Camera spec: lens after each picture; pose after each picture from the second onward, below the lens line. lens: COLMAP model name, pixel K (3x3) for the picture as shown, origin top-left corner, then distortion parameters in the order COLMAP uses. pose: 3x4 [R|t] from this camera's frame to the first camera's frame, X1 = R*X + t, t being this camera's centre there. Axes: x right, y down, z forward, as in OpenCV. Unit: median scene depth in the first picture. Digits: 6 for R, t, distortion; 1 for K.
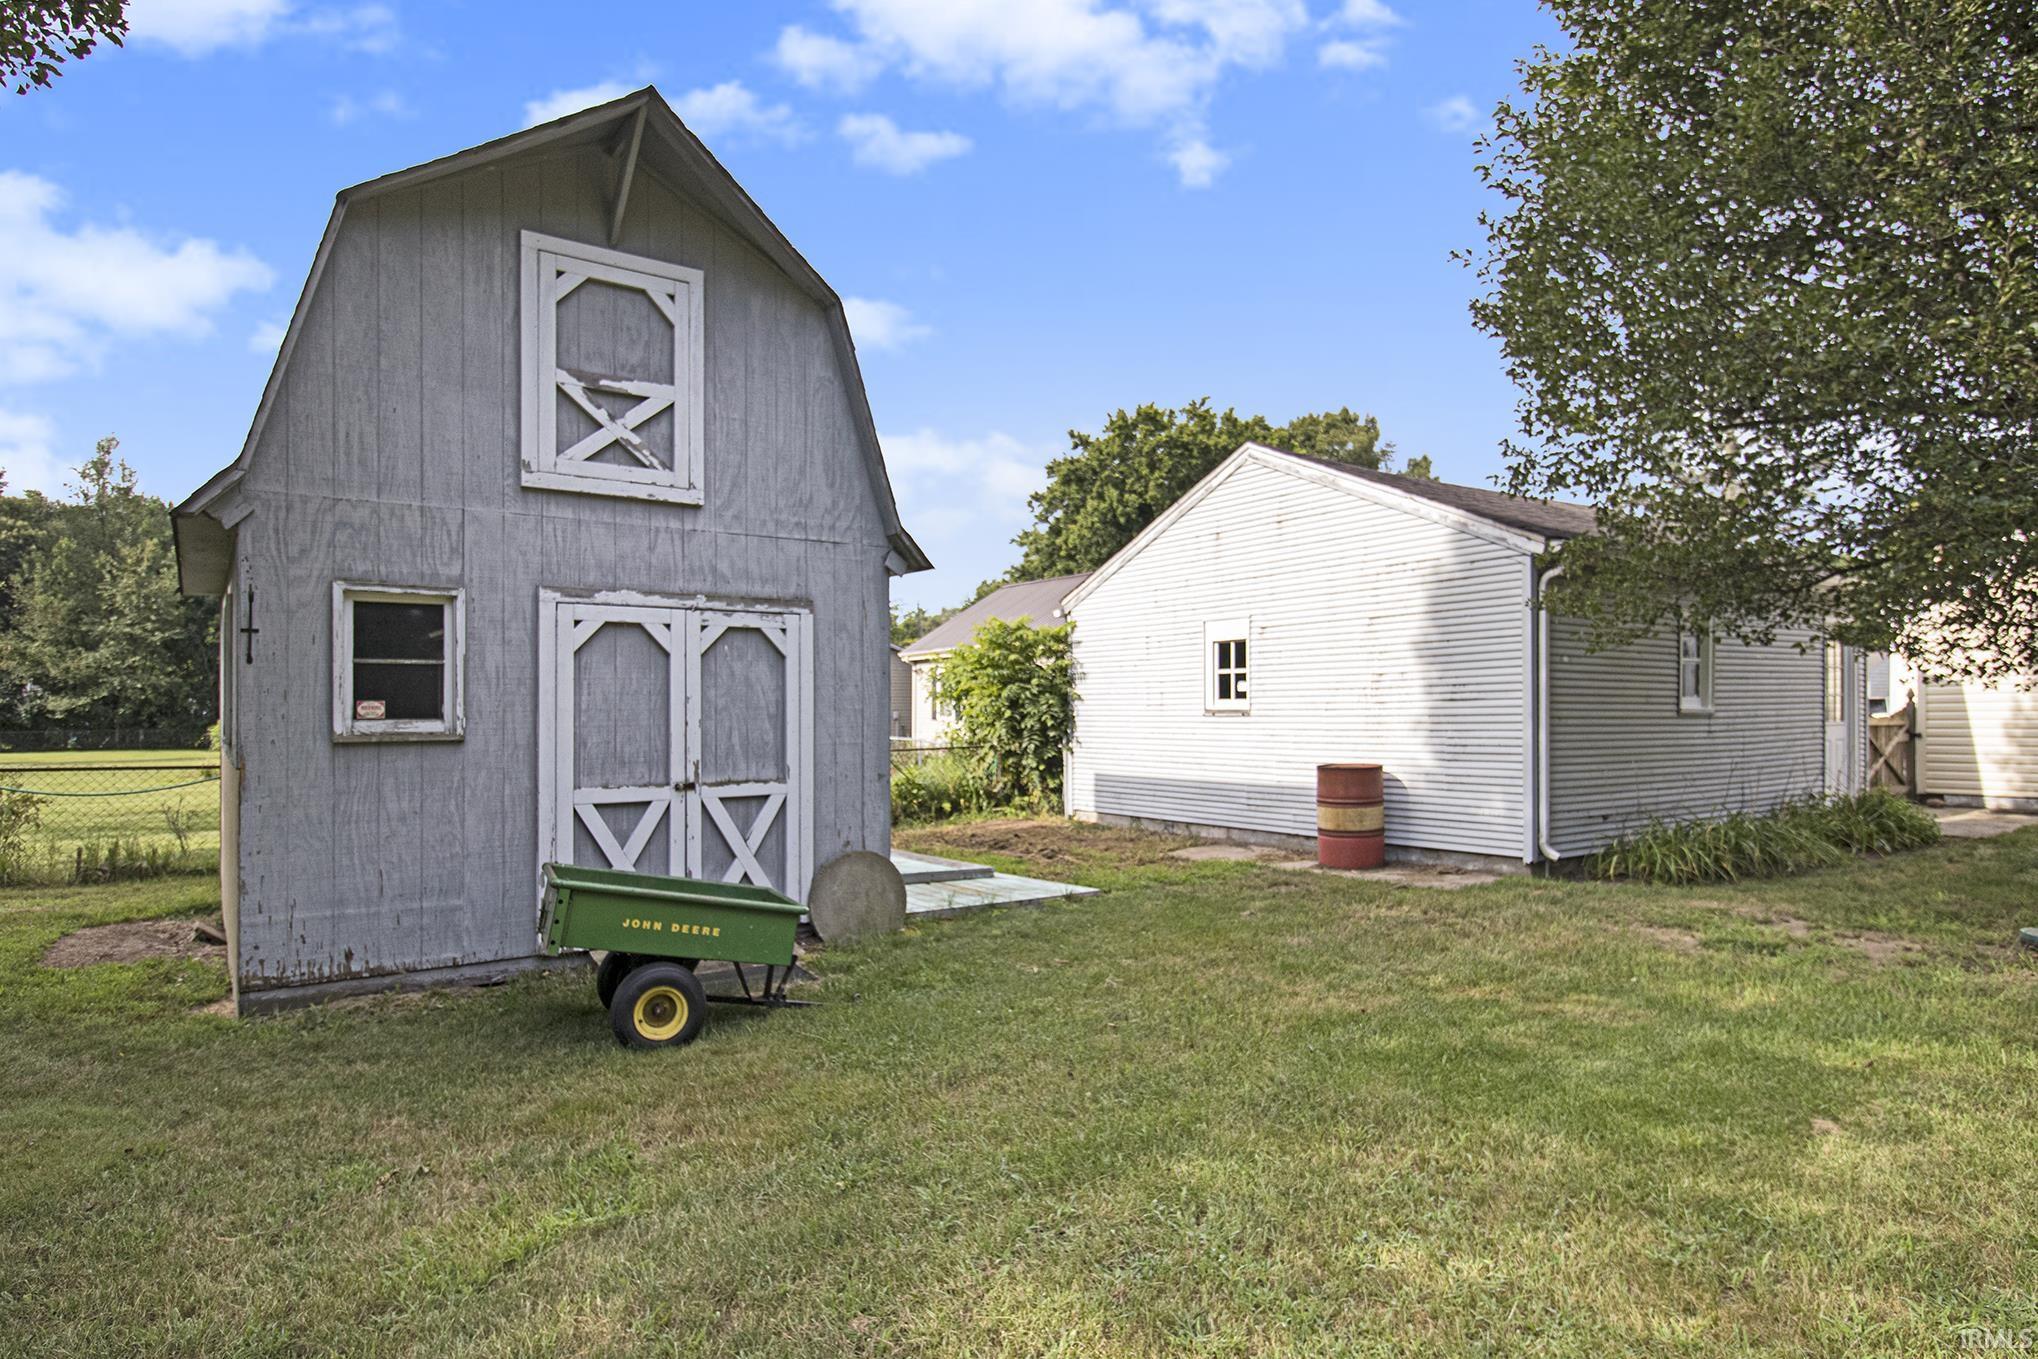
lens RADIAL K [[1144.9, 0, 1019.2], [0, 1144.9, 723.8], [0, 0, 1]] dist [-0.001662, -0.000199]
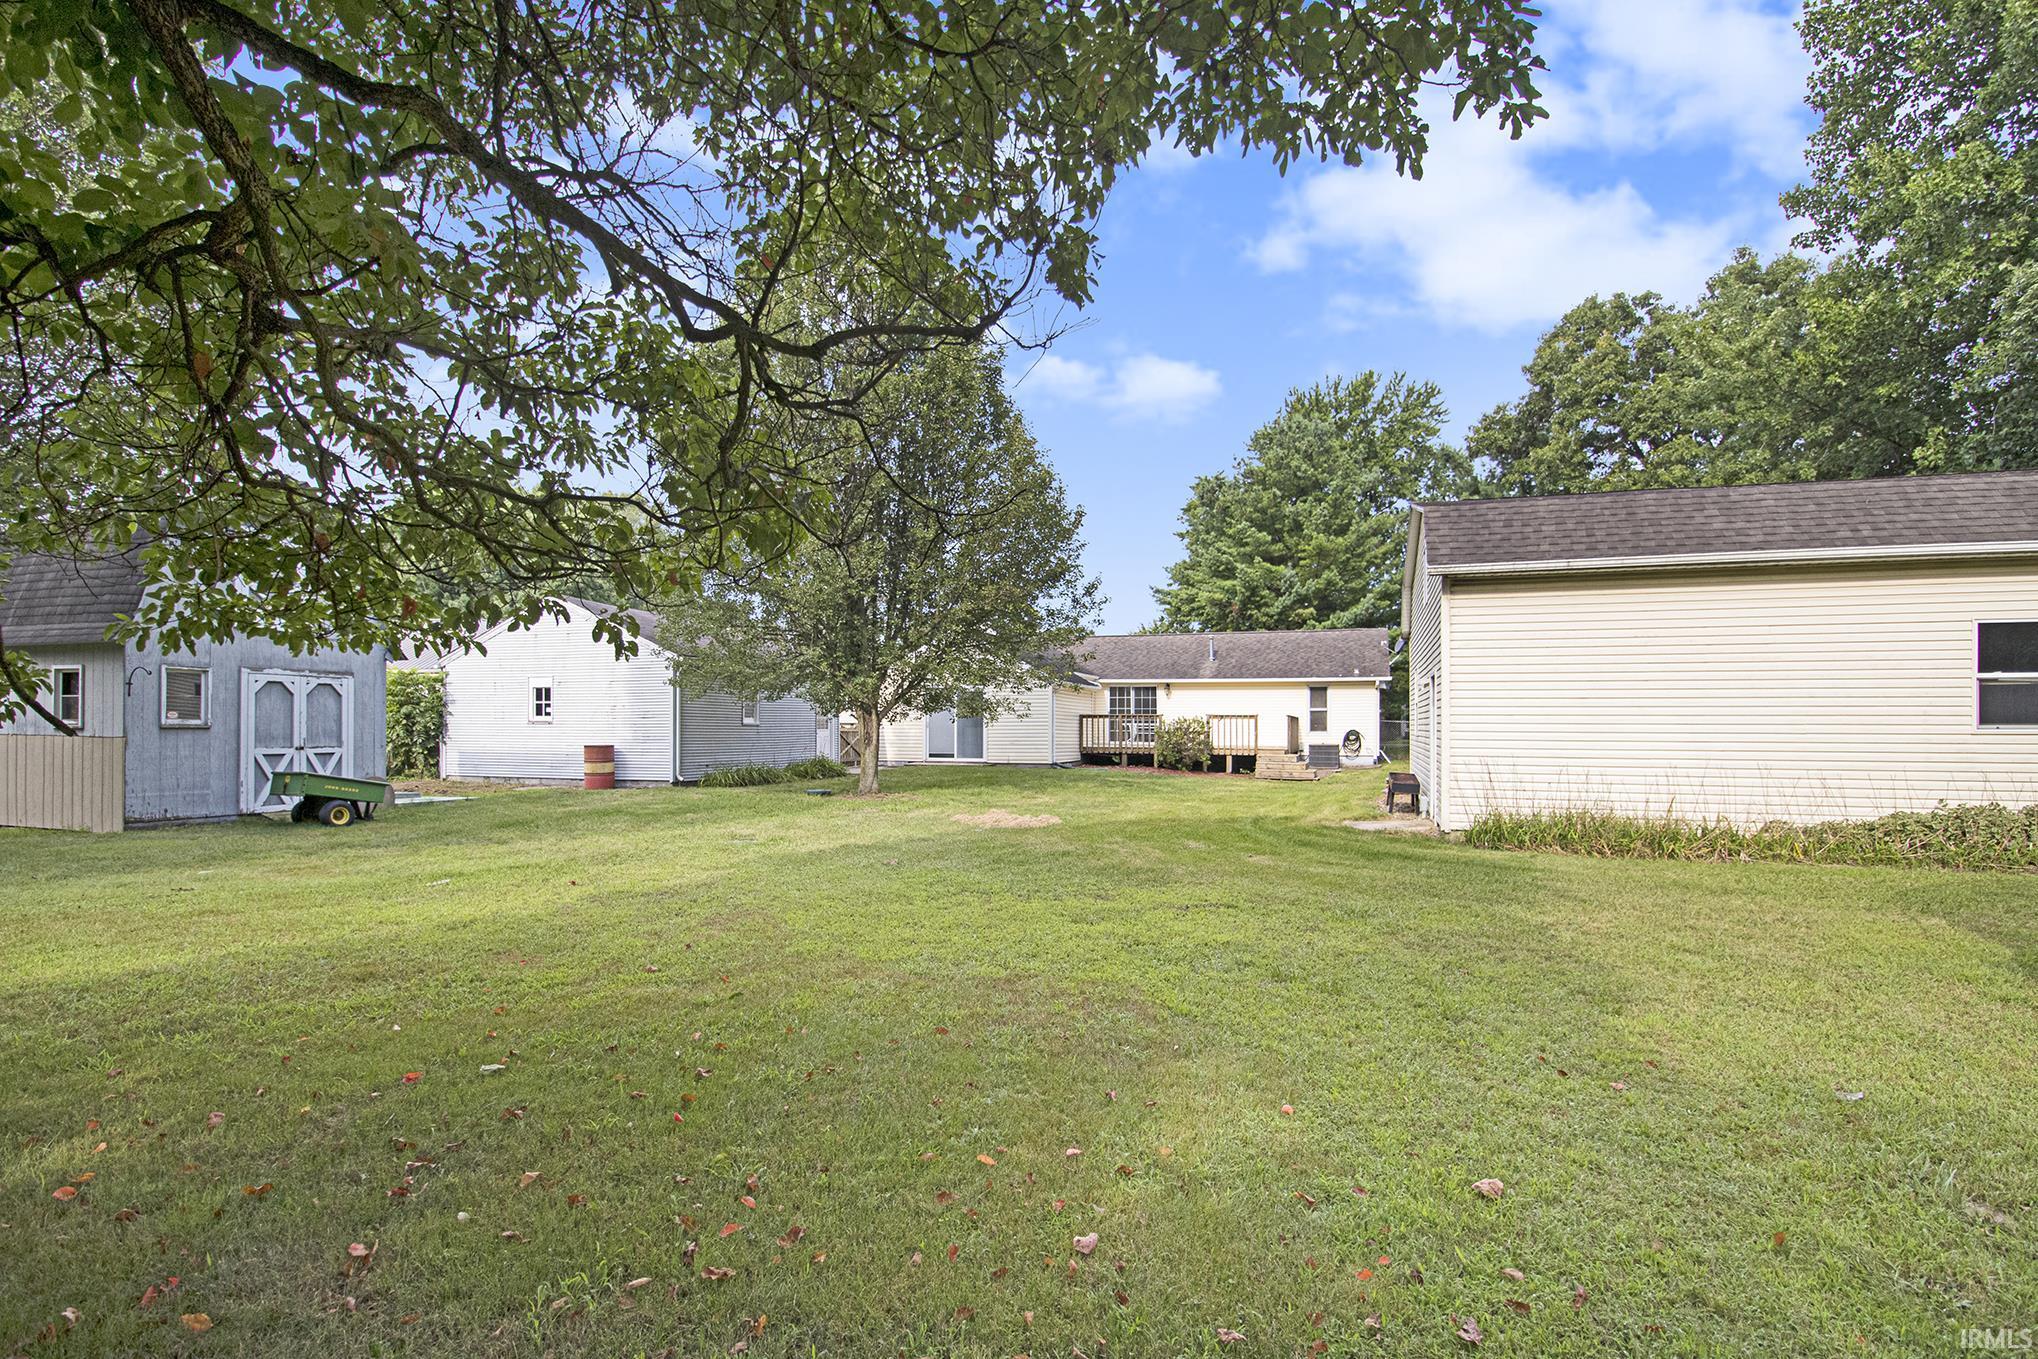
lens RADIAL K [[943.2, 0, 1019.6], [0, 943.2, 732.0], [0, 0, 1]] dist [-0.000246, -0.000165]
pose [[0.792151, 0.004763, 0.610306, -0.205339], [-0.001027, 0.999979, -0.006472, 0.021349], [-0.610324, 0.004500, 0.792139, -1.046260]]
